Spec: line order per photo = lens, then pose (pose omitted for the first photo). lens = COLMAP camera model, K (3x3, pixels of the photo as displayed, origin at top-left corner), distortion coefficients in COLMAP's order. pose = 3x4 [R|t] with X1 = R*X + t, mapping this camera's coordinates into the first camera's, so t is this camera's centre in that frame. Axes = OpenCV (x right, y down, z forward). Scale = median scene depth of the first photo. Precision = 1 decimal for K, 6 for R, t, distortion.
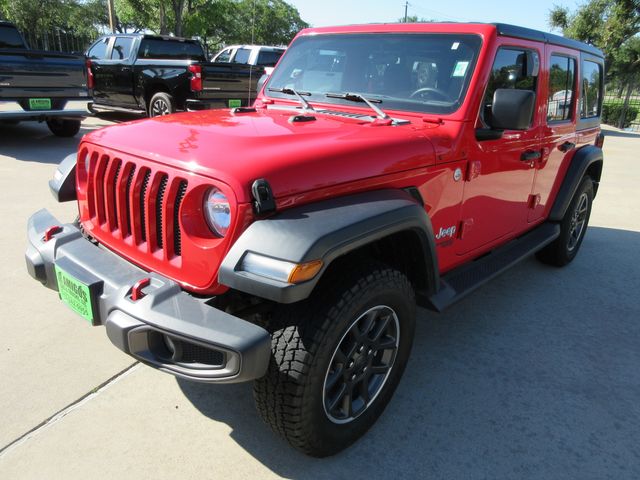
lens RADIAL K [[479.0, 0, 320.0], [0, 479.0, 240.0], [0, 0, 1]] dist [-0.002144, -0.000387]
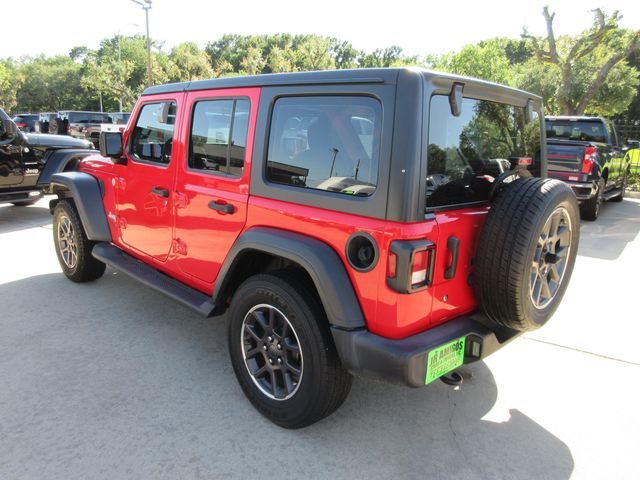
lens RADIAL K [[479.0, 0, 320.0], [0, 479.0, 240.0], [0, 0, 1]] dist [-0.002144, -0.000387]
pose [[-0.049655, 0.162144, -0.985517, 1.728481], [-0.373381, 0.912175, 0.168890, -0.454057], [0.926348, 0.376360, 0.015247, 1.549005]]
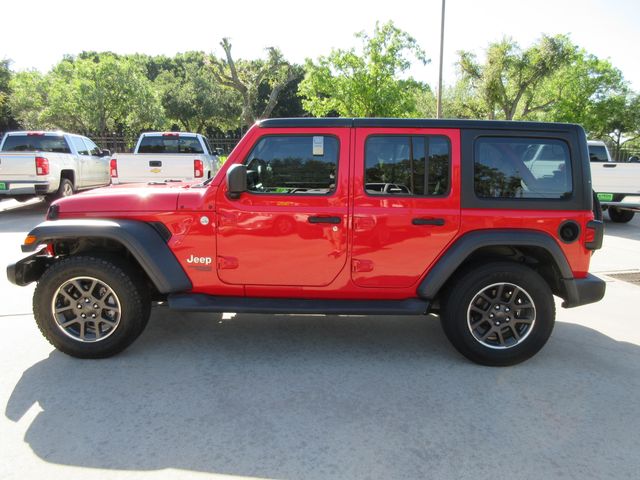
lens RADIAL K [[479.0, 0, 320.0], [0, 479.0, 240.0], [0, 0, 1]] dist [-0.002144, -0.000387]
pose [[0.666373, 0.083862, -0.740888, 1.473068], [-0.227231, 0.969229, -0.094669, -0.020588], [0.710150, 0.231437, 0.664923, 0.258150]]
